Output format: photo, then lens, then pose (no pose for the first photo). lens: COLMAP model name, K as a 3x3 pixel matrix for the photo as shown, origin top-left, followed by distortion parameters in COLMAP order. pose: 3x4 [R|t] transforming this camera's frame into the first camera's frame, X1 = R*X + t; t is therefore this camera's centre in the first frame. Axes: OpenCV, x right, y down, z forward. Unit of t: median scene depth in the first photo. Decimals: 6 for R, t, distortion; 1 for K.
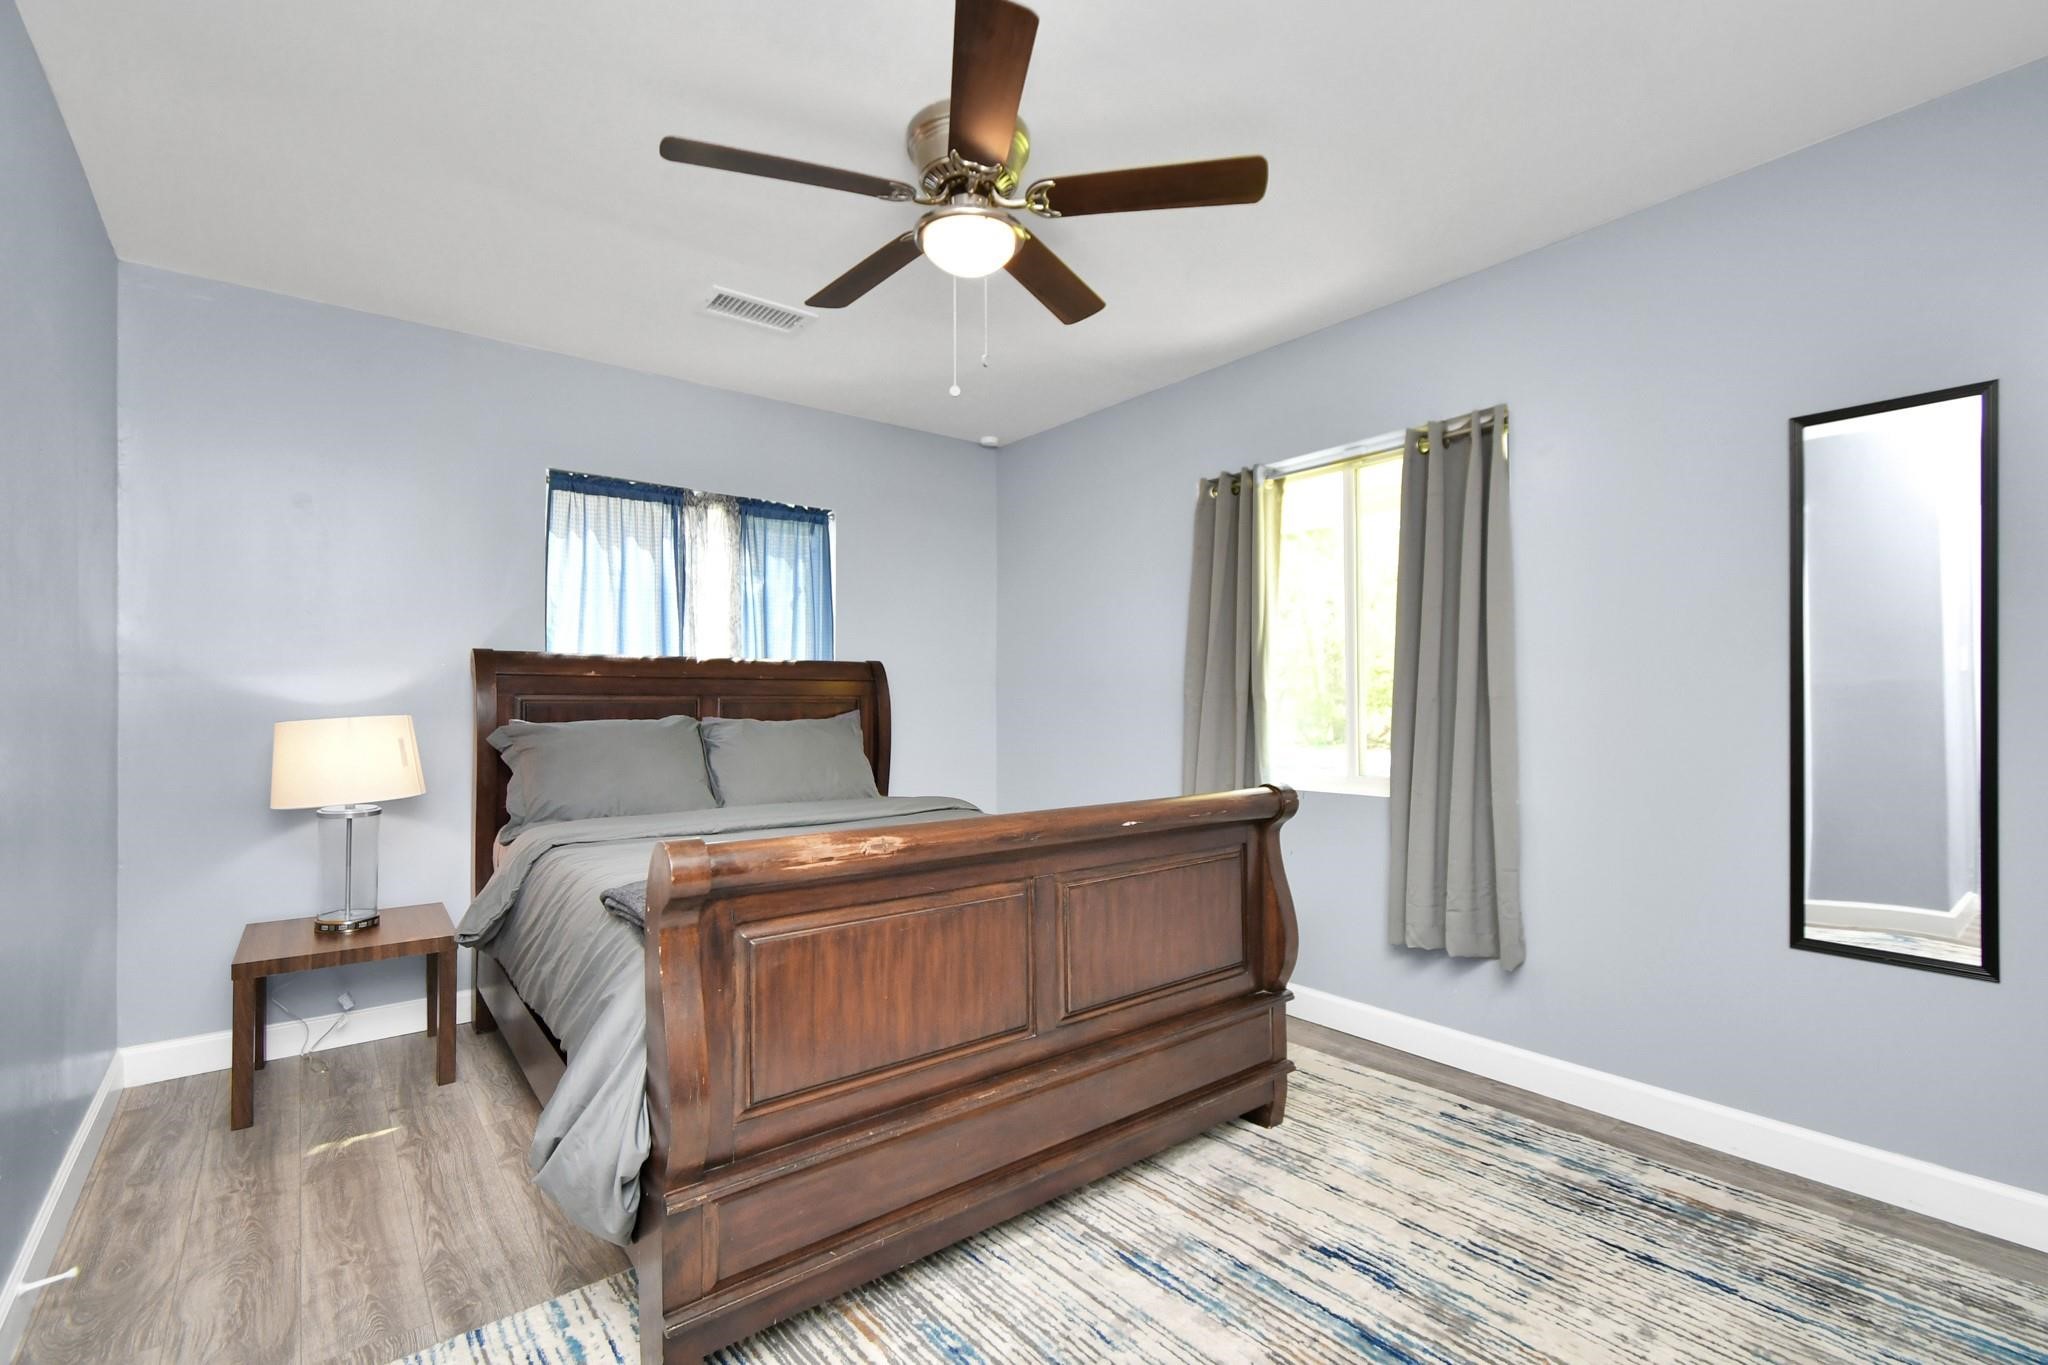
lens RADIAL K [[900.9, 0, 1015.1], [0, 900.9, 678.8], [0, 0, 1]] dist [0.000608, -0.000679]
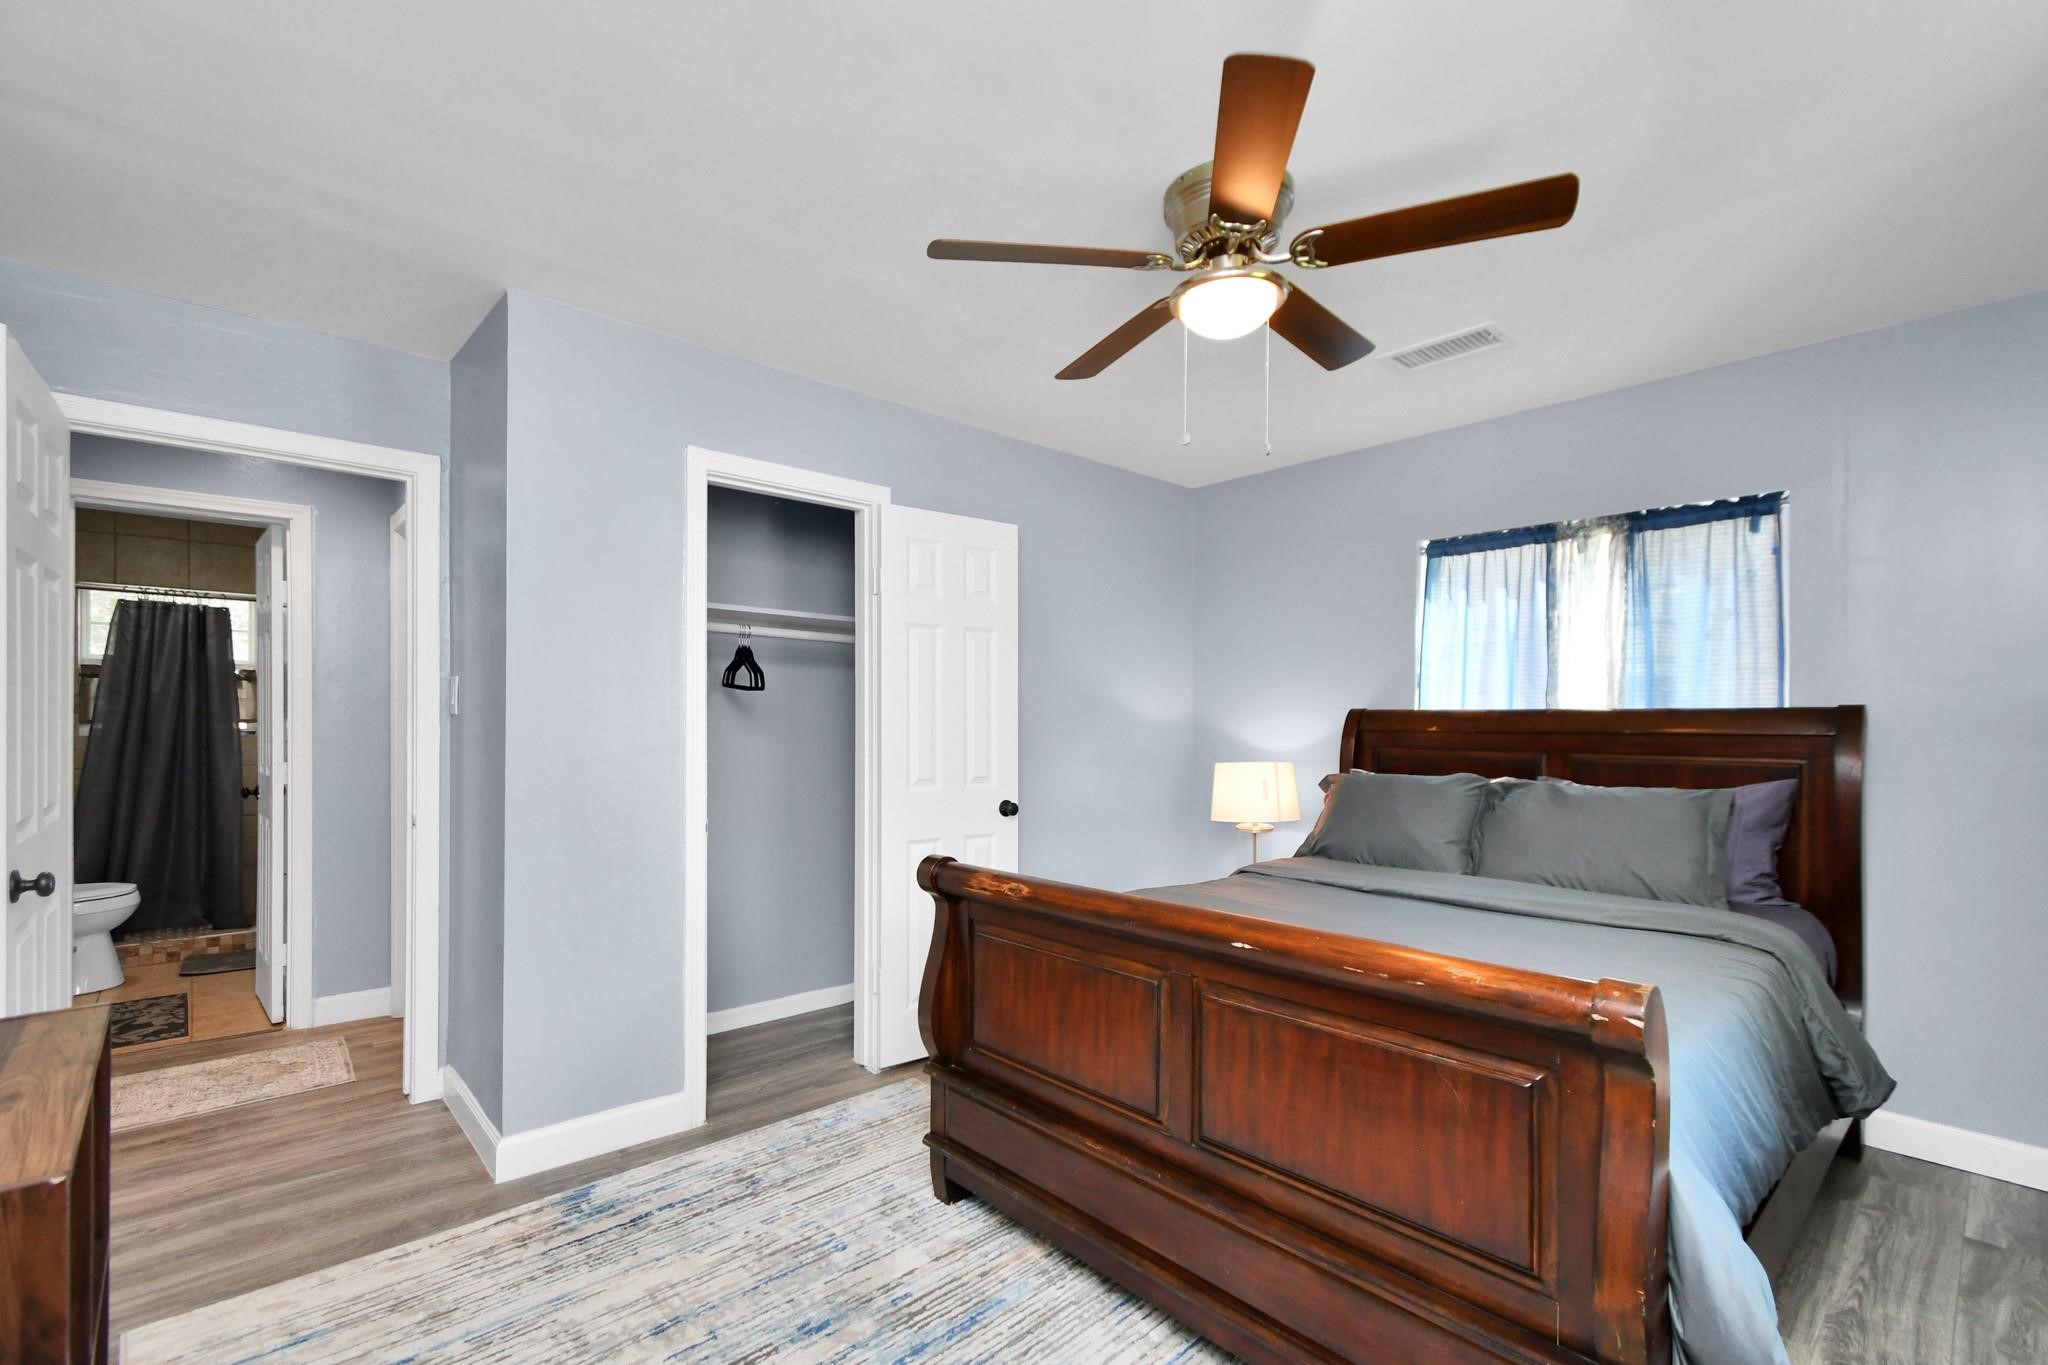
lens RADIAL K [[917.4, 0, 1067.4], [0, 917.4, 709.4], [0, 0, 1]] dist [-0.000183, -0.000199]
pose [[0.093008, -0.010312, -0.995612, 0.600657], [0.024339, 0.999671, -0.008080, -0.032030], [0.995368, -0.023481, 0.093228, 0.491620]]
